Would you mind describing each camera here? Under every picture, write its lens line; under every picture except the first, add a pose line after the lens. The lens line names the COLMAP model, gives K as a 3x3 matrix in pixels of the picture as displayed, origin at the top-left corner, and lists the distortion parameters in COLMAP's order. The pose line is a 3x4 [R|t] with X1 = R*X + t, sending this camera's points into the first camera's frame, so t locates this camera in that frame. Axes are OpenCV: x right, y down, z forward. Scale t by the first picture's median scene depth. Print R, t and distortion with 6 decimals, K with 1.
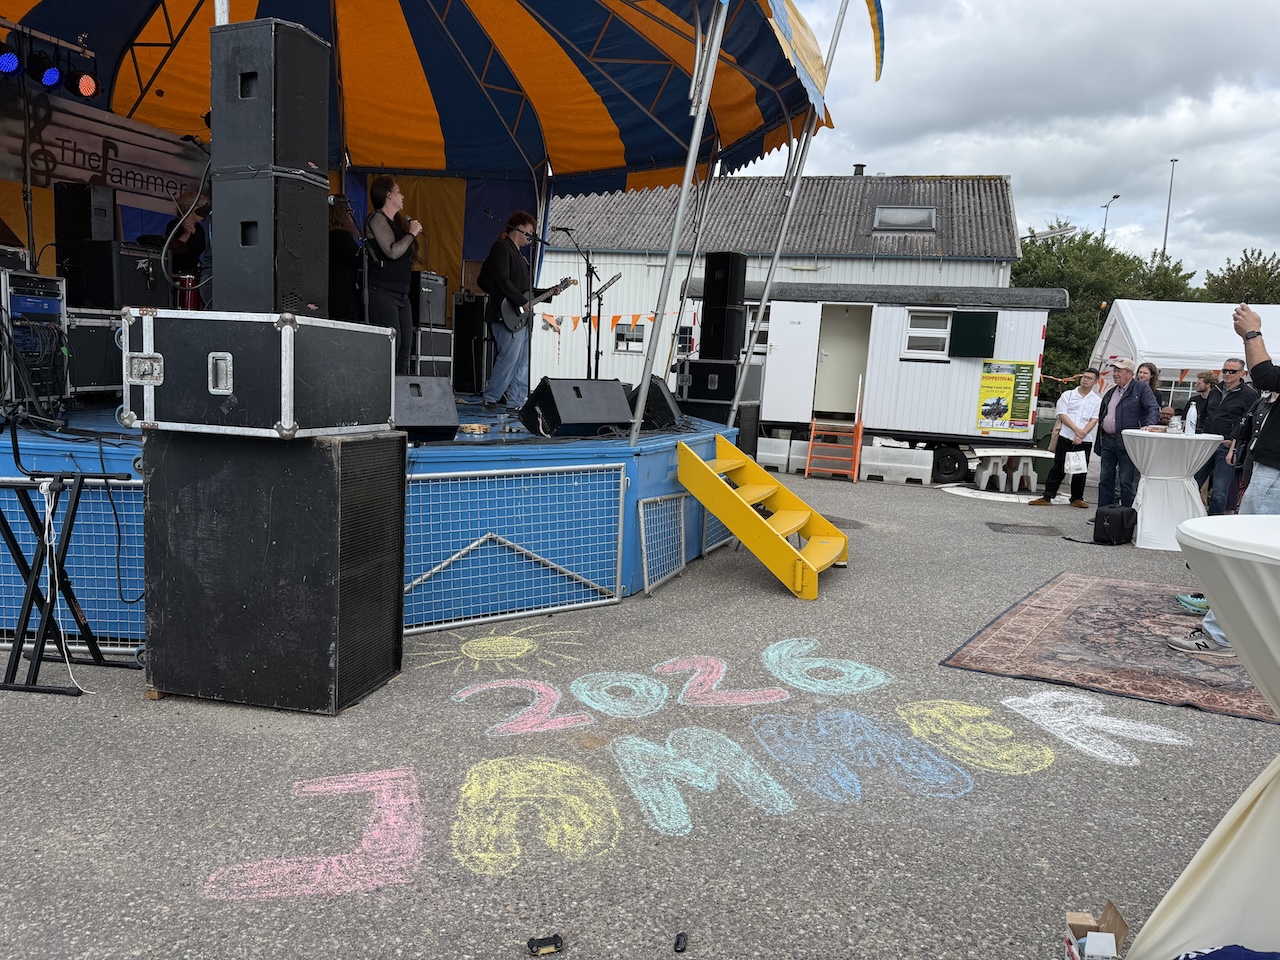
lens RADIAL K [[914.2, 0, 635.6], [0, 914.2, 502.7], [0, 0, 1]] dist [0.043068, -0.064379]
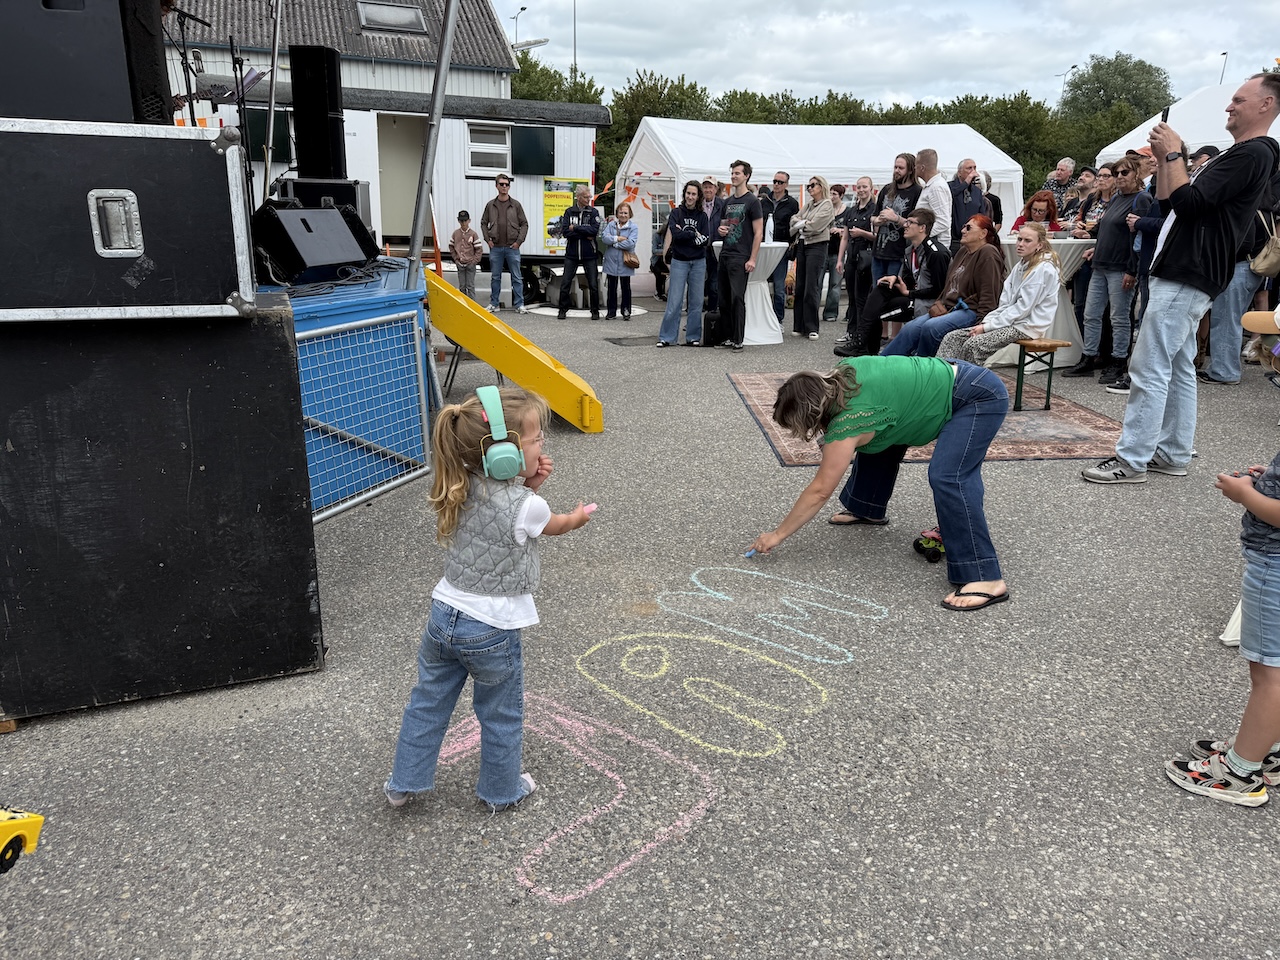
lens RADIAL K [[914.2, 0, 635.6], [0, 914.2, 502.7], [0, 0, 1]] dist [0.043068, -0.064379]
pose [[0.812389, -0.208070, 0.544729, -0.354936], [0.103025, 0.970691, 0.217127, -0.034529], [-0.573942, -0.120271, 0.810016, 0.159104]]
